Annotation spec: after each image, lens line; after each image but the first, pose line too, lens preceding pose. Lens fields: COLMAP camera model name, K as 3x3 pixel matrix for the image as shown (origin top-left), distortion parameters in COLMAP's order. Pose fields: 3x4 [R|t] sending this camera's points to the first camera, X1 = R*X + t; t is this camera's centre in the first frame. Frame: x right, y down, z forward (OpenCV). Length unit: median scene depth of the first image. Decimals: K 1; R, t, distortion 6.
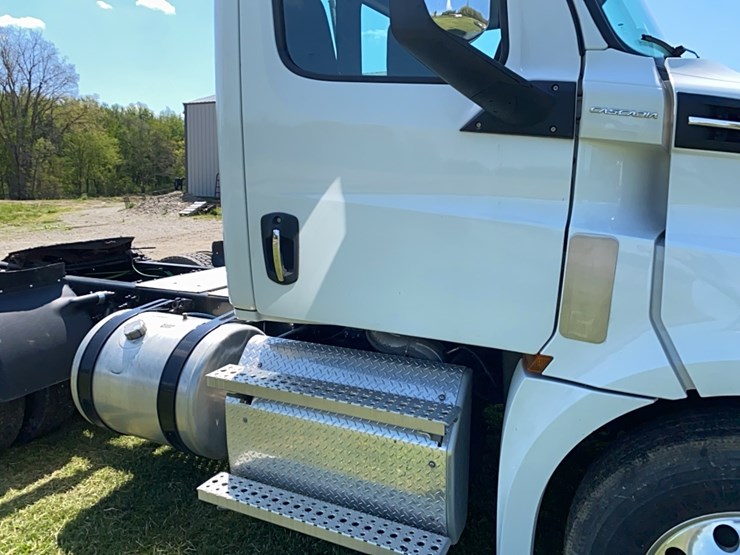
lens RADIAL K [[584.6, 0, 367.9], [0, 584.6, 273.8], [0, 0, 1]] dist [0.036004, -0.037601]
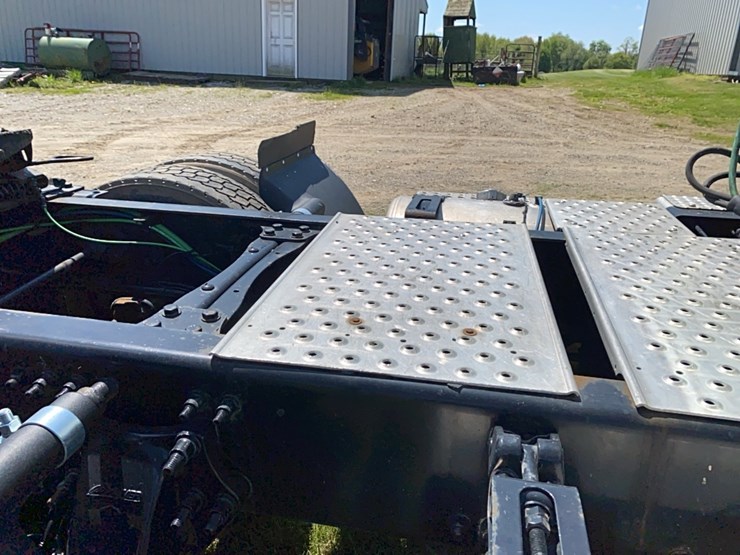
lens RADIAL K [[584.6, 0, 367.9], [0, 584.6, 273.8], [0, 0, 1]] dist [0.036004, -0.037601]
pose [[0.961446, -0.055085, 0.269419, -0.415544], [0.002652, 0.981543, 0.191222, -0.061690], [-0.274980, -0.183135, 0.943847, 0.803684]]
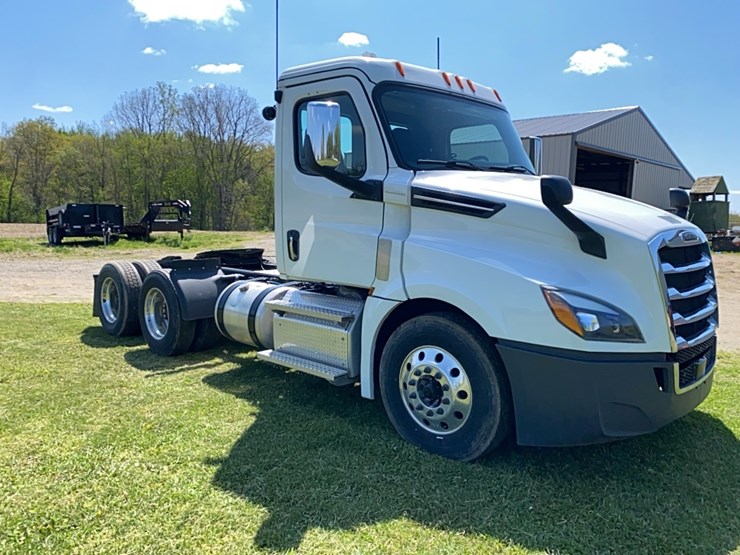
lens RADIAL K [[584.6, 0, 367.9], [0, 584.6, 273.8], [0, 0, 1]] dist [0.036004, -0.037601]
pose [[0.959112, 0.045738, -0.279308, 0.482656], [-0.063698, 0.996421, -0.055566, 0.110172], [0.275767, 0.071085, 0.958592, -0.693576]]
